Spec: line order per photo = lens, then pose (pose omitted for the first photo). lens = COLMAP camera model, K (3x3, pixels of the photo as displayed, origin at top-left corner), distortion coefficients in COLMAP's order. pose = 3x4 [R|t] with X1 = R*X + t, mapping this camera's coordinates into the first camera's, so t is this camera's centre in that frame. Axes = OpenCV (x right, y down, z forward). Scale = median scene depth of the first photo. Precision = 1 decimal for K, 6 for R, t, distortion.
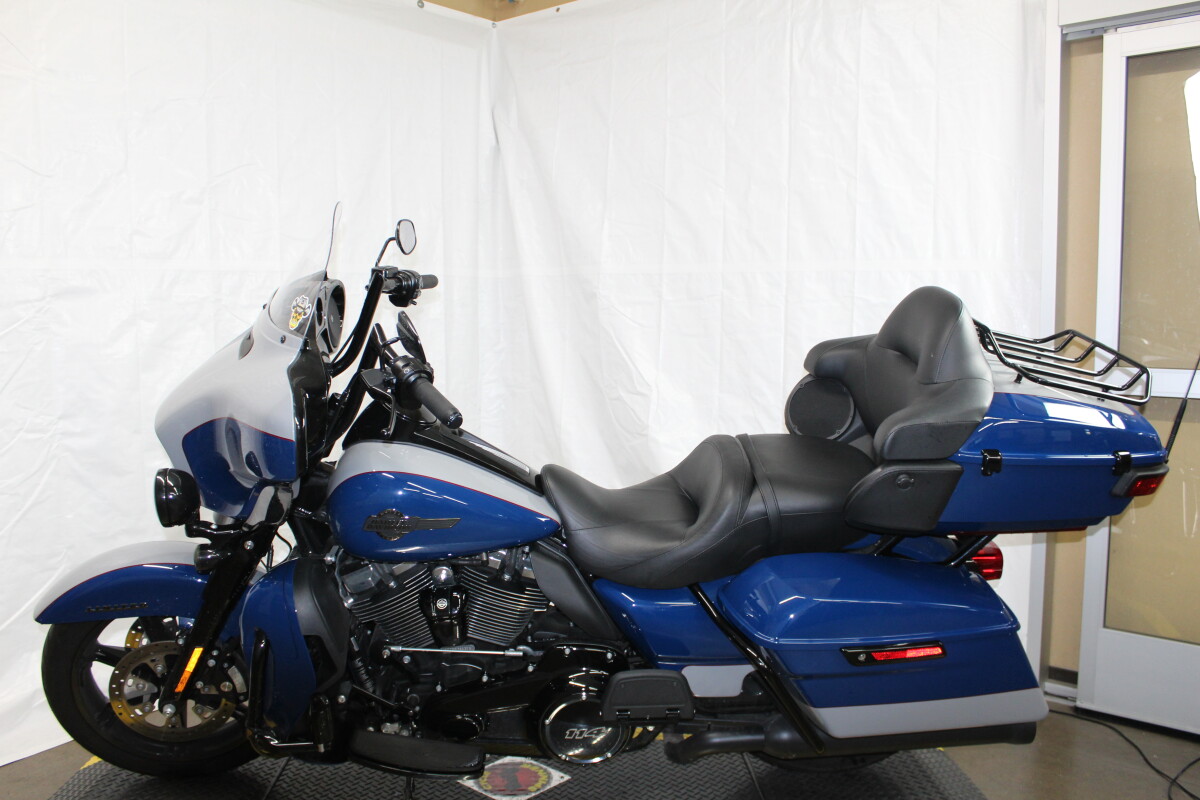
lens RADIAL K [[1002.0, 0, 600.0], [0, 1002.0, 400.0], [0, 0, 1]] dist [-0.171558, 0.156946]
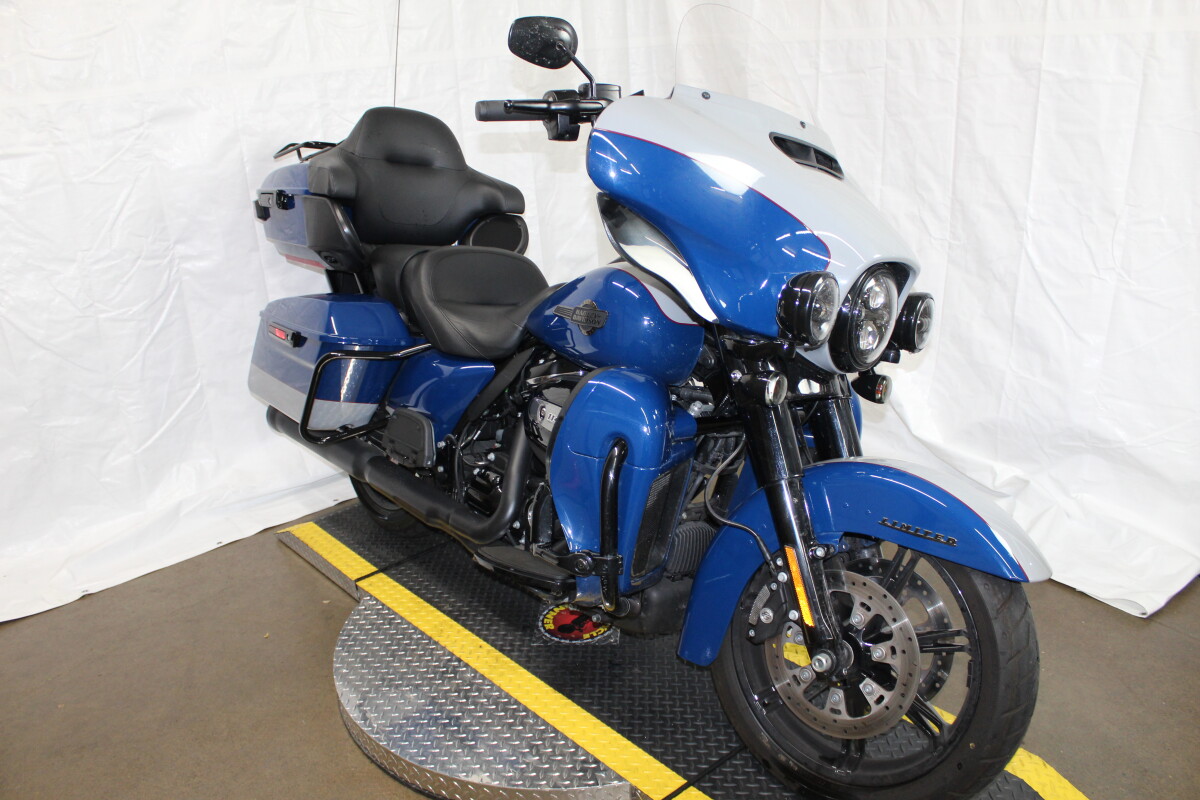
lens RADIAL K [[1002.0, 0, 600.0], [0, 1002.0, 400.0], [0, 0, 1]] dist [-0.171558, 0.156946]
pose [[0.959767, 0.036890, -0.278363, 0.156063], [0.039121, 0.964097, 0.262652, -0.072435], [0.278059, -0.262974, 0.923866, 0.138093]]
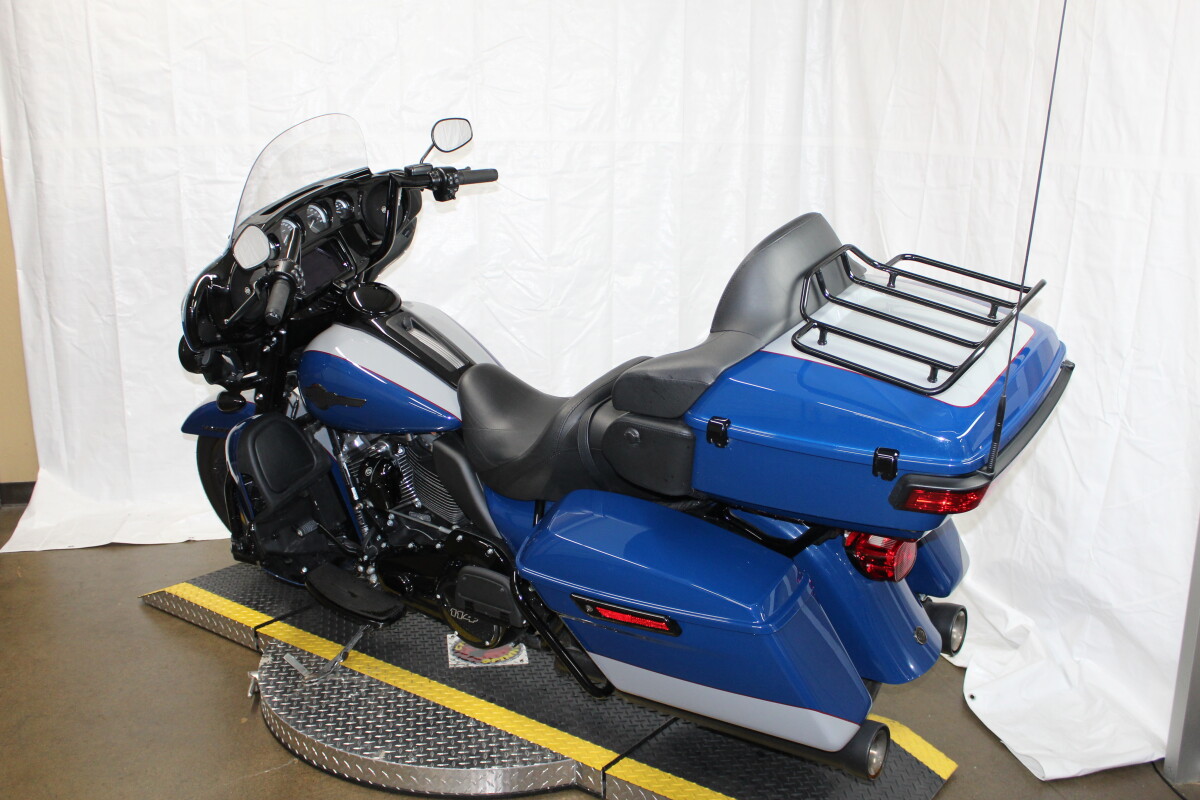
lens RADIAL K [[1161.6, 0, 601.2], [0, 1161.6, 395.9], [0, 0, 1]] dist [-0.142958, 0.137974]
pose [[0.775916, 0.153942, -0.611765, 0.580988], [-0.069550, 0.984732, 0.159582, -0.076738], [0.626991, -0.081274, 0.774776, 0.093490]]
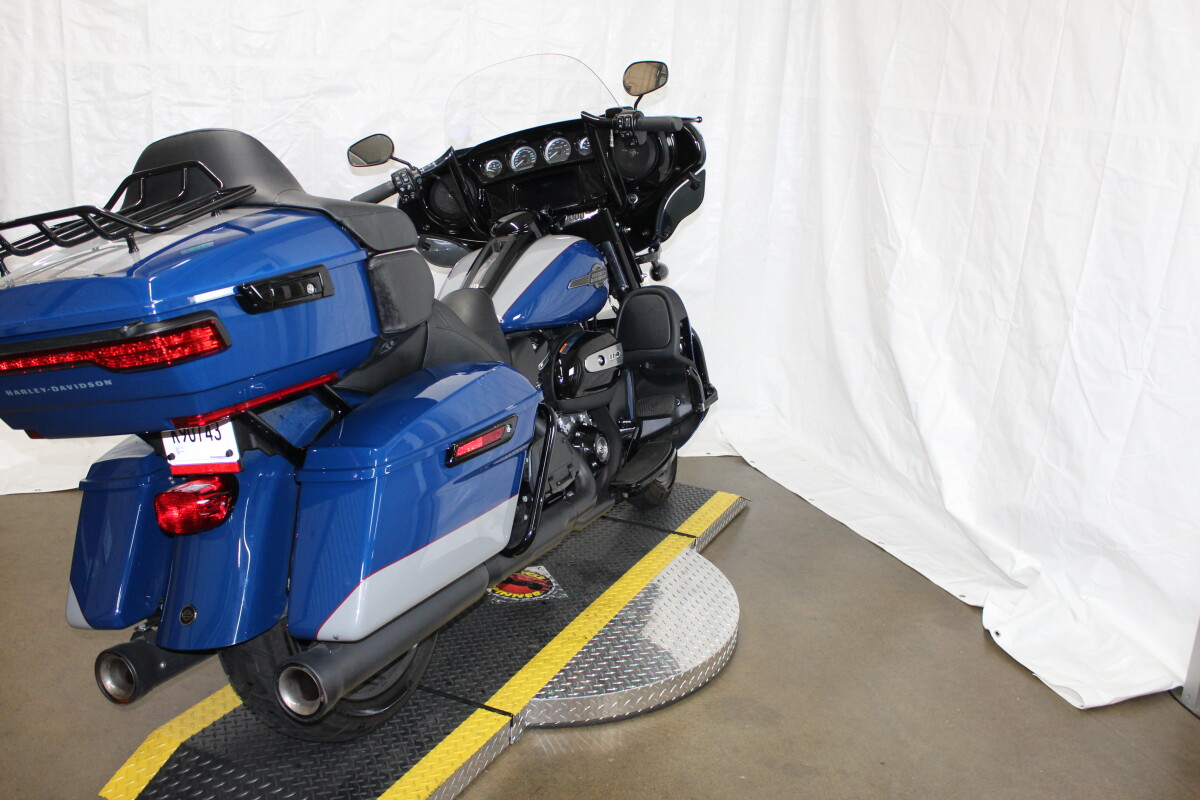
lens RADIAL K [[1182.9, 0, 597.8], [0, 1182.9, 401.3], [0, 0, 1]] dist [-0.142026, 0.148552]
pose [[0.851347, 0.197397, -0.486048, 0.437038], [-0.112587, 0.973668, 0.198227, -0.063411], [0.512379, -0.114038, 0.851154, -0.029181]]
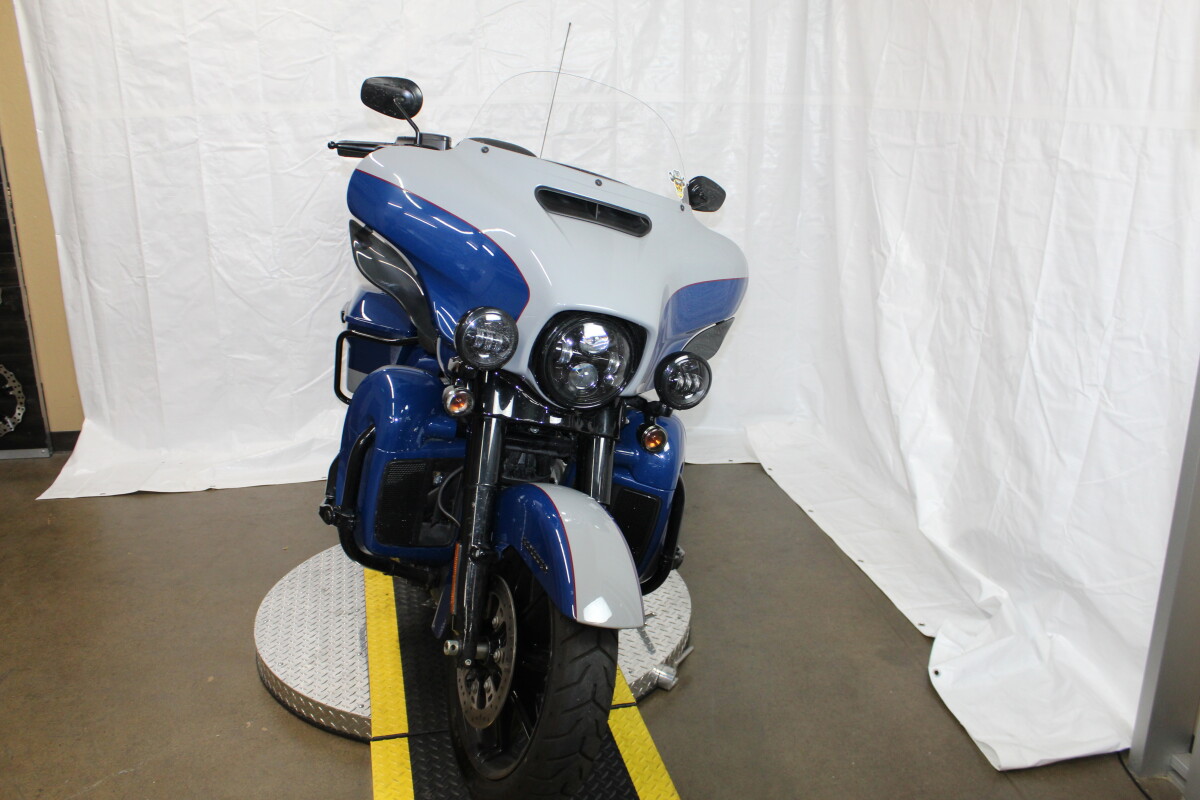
lens RADIAL K [[1023.0, 0, 606.2], [0, 1023.0, 398.7], [0, 0, 1]] dist [-0.172064, 0.151301]
pose [[0.730544, 0.198046, -0.653516, 0.569025], [-0.059282, 0.971800, 0.228232, -0.086560], [0.680287, -0.127992, 0.721684, 0.260254]]
